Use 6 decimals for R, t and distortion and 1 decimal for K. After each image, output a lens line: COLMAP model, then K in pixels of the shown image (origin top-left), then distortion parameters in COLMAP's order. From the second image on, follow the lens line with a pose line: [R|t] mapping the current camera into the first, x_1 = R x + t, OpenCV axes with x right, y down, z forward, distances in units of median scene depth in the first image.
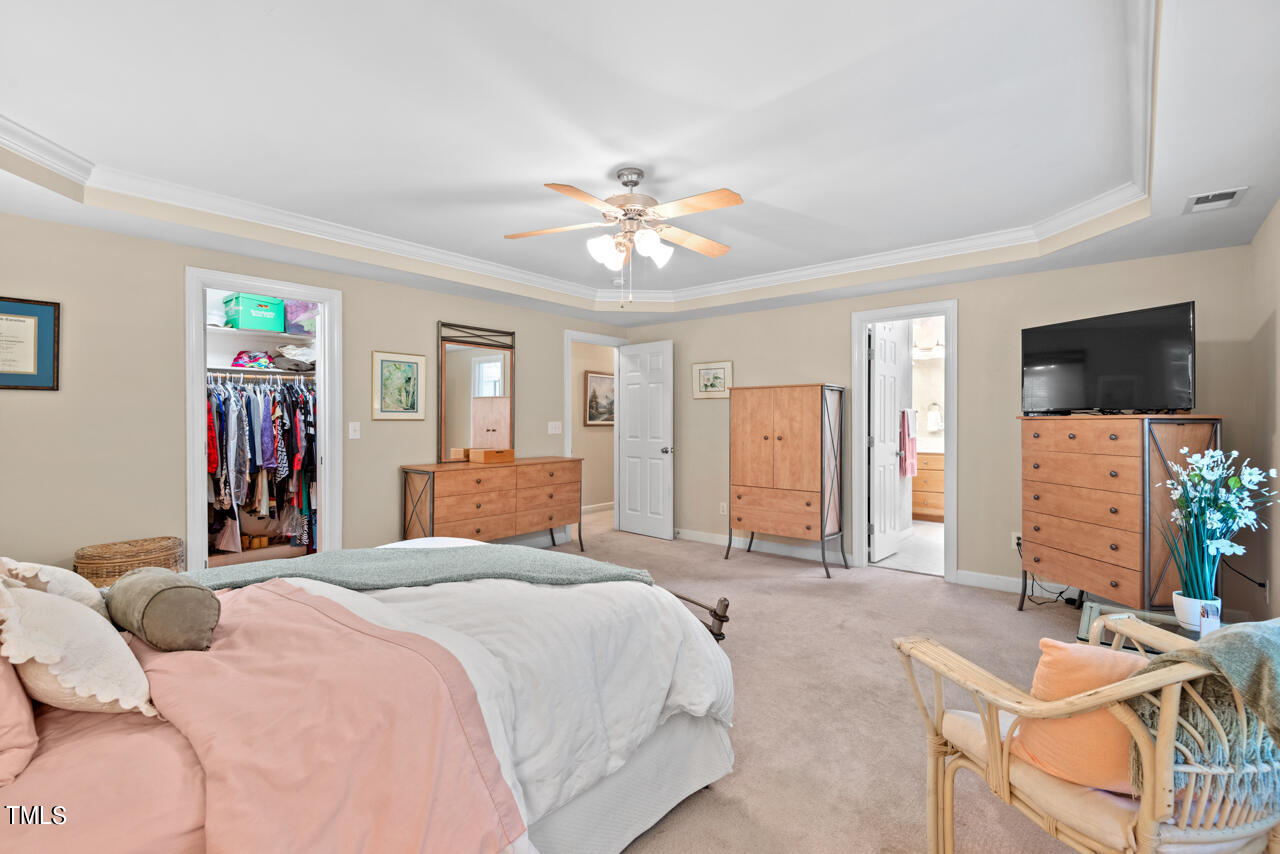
lens RADIAL K [[588.7, 0, 636.1], [0, 588.7, 421.2], [0, 0, 1]] dist [0.040040, -0.024818]
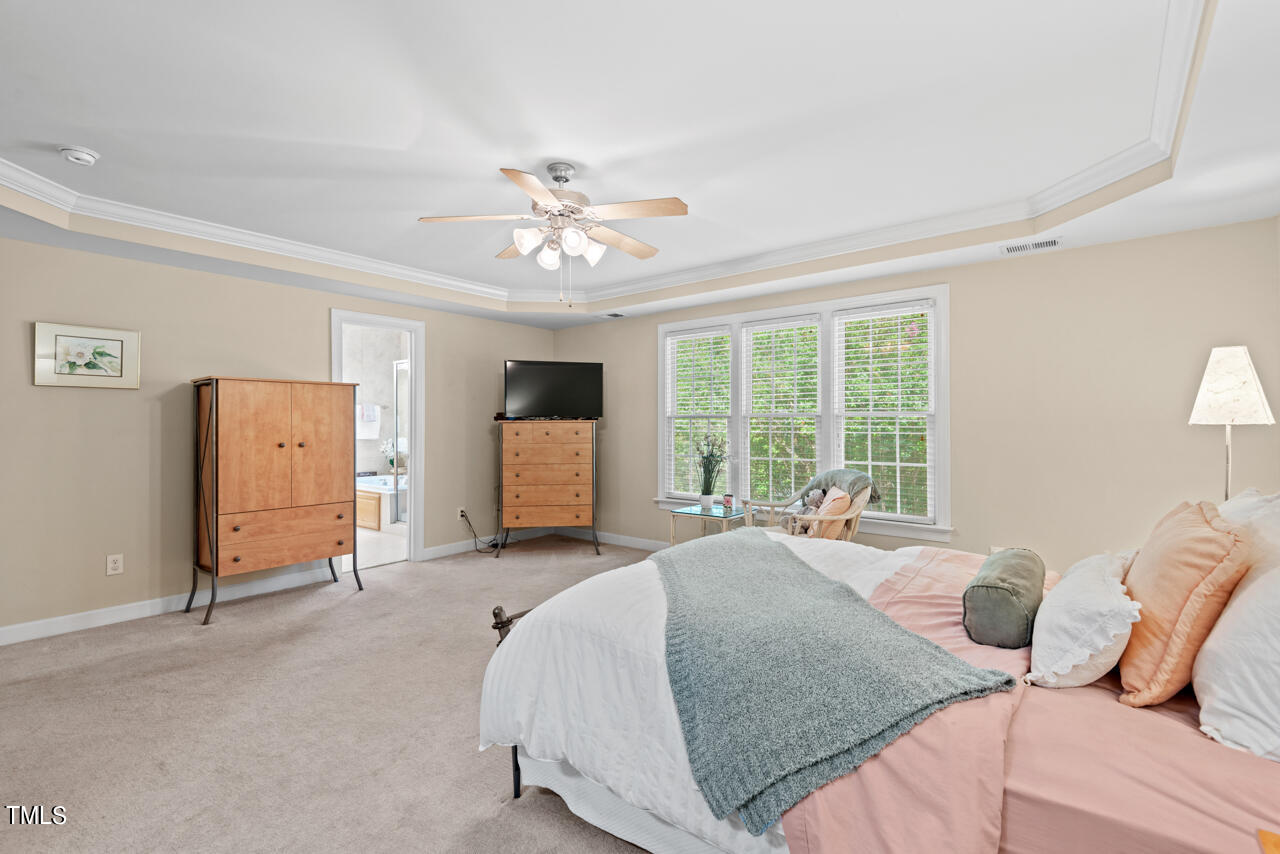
lens RADIAL K [[588.7, 0, 636.1], [0, 588.7, 421.2], [0, 0, 1]] dist [0.040040, -0.024818]
pose [[-0.027394, 0.008160, 0.999591, -0.612564], [0.004958, 0.999955, -0.008027, 0.004850], [-0.999612, 0.004736, -0.027434, 0.566198]]
